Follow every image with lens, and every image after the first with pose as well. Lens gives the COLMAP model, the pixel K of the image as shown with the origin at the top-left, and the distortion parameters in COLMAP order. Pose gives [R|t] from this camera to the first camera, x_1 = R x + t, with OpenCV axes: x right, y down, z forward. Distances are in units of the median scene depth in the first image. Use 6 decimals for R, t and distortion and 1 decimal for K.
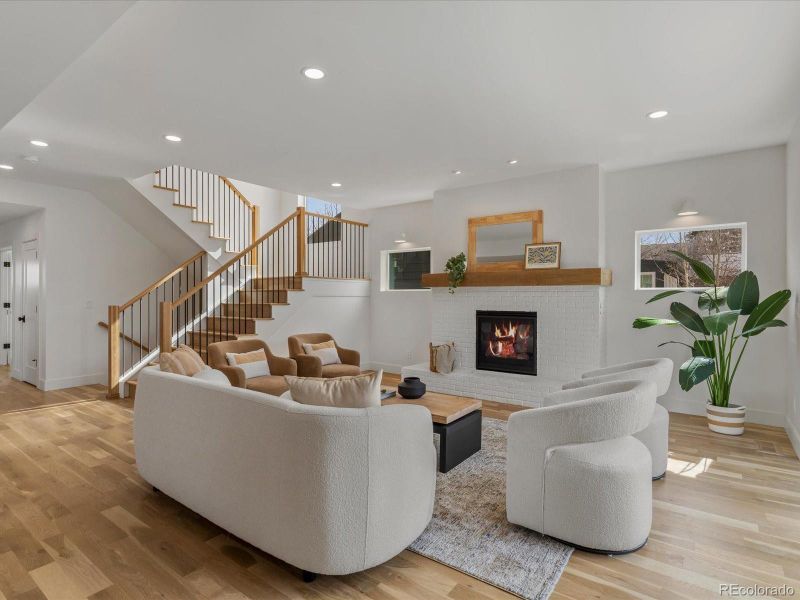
lens RADIAL K [[429.3, 0, 399.4], [0, 429.3, 296.6], [0, 0, 1]] dist [-0.000362, 0.001637]
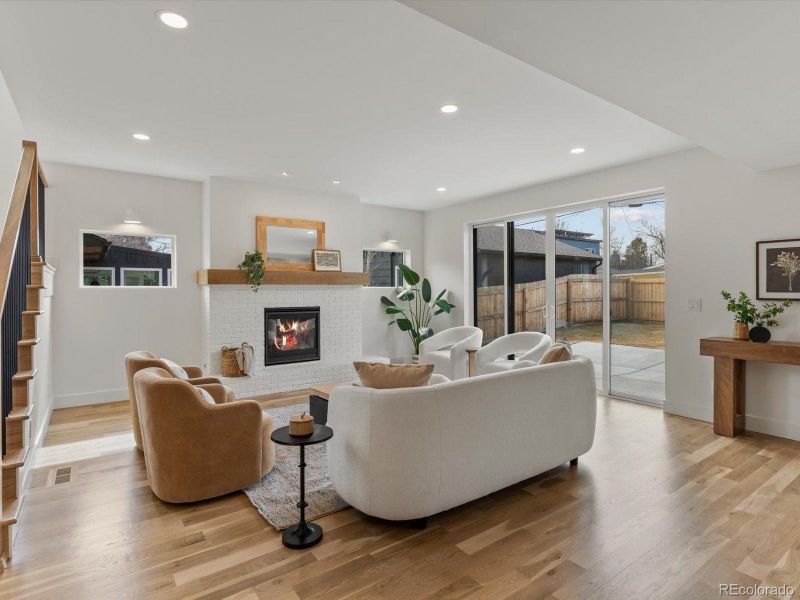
lens RADIAL K [[429.3, 0, 399.4], [0, 429.3, 296.6], [0, 0, 1]] dist [-0.000362, 0.001637]
pose [[0.296038, -0.016055, 0.955041, -0.730473], [0.005568, 0.999871, 0.015082, -0.008605], [-0.955160, 0.000852, 0.296089, 0.419563]]
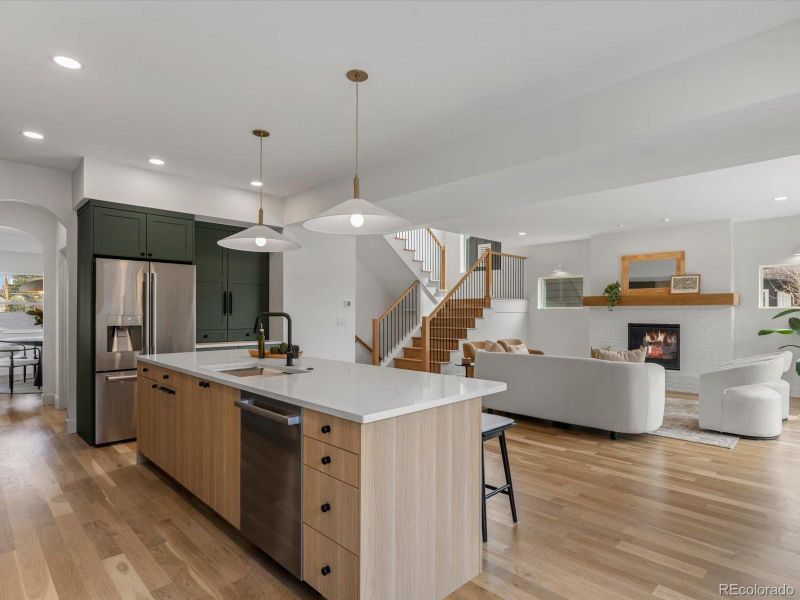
lens RADIAL K [[442.6, 0, 396.8], [0, 442.6, 308.5], [0, 0, 1]] dist [0.000693, 0.000956]
pose [[0.988737, 0.000312, -0.149660, -0.360598], [-0.001400, 0.999973, -0.007169, -0.003495], [0.149654, 0.007298, 0.988712, -0.538471]]
